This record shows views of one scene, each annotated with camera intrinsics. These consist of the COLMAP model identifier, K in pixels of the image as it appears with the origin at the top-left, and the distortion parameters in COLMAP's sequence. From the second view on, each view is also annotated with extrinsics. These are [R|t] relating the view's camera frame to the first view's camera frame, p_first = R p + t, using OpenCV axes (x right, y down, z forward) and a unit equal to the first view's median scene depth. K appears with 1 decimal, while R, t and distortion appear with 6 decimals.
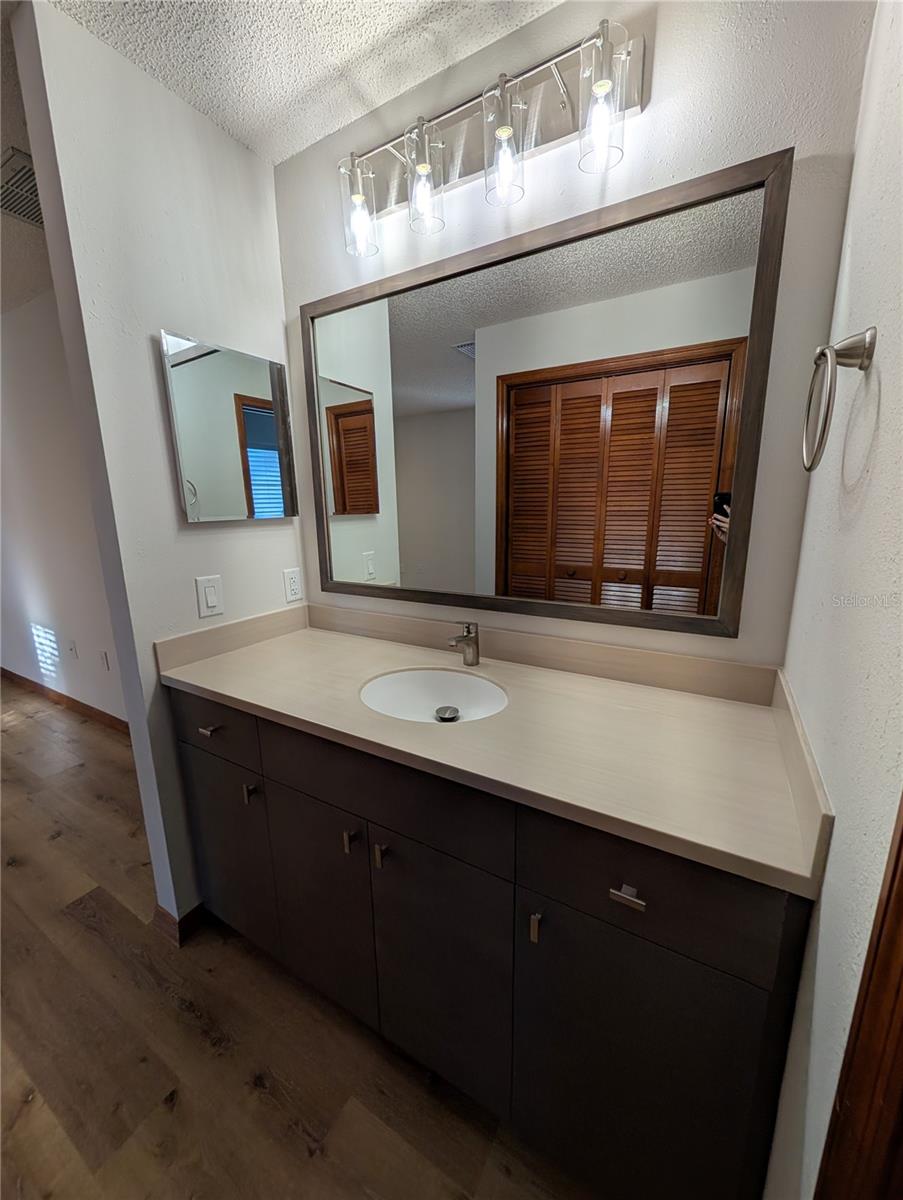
lens RADIAL K [[456.2, 0, 454.2], [0, 456.2, 601.7], [0, 0, 1]] dist [-0.001259, 0.000414]
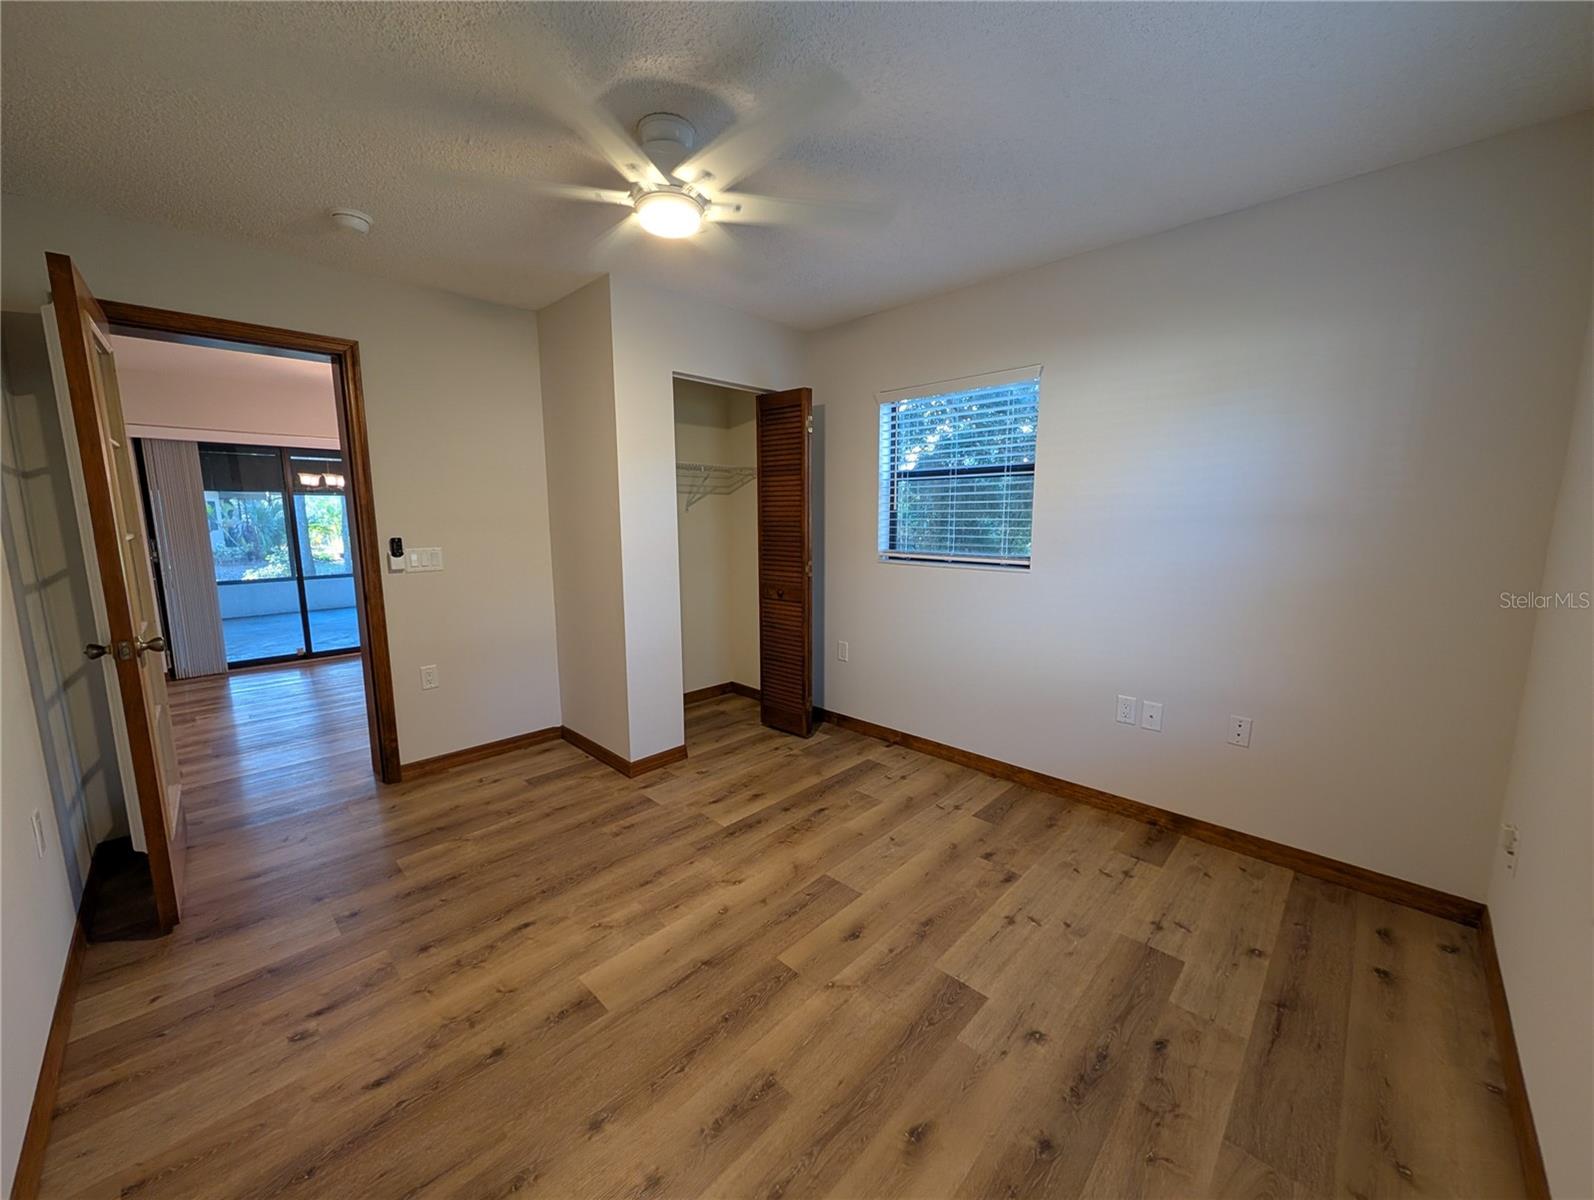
lens RADIAL K [[605.9, 0, 792.4], [0, 605.9, 594.0], [0, 0, 1]] dist [-0.001259, 0.000414]
pose [[-0.253747, 0.151399, -0.955349, 0.606670], [-0.195956, 0.959148, 0.204049, -0.111557], [0.947214, 0.238983, -0.213713, 0.485018]]
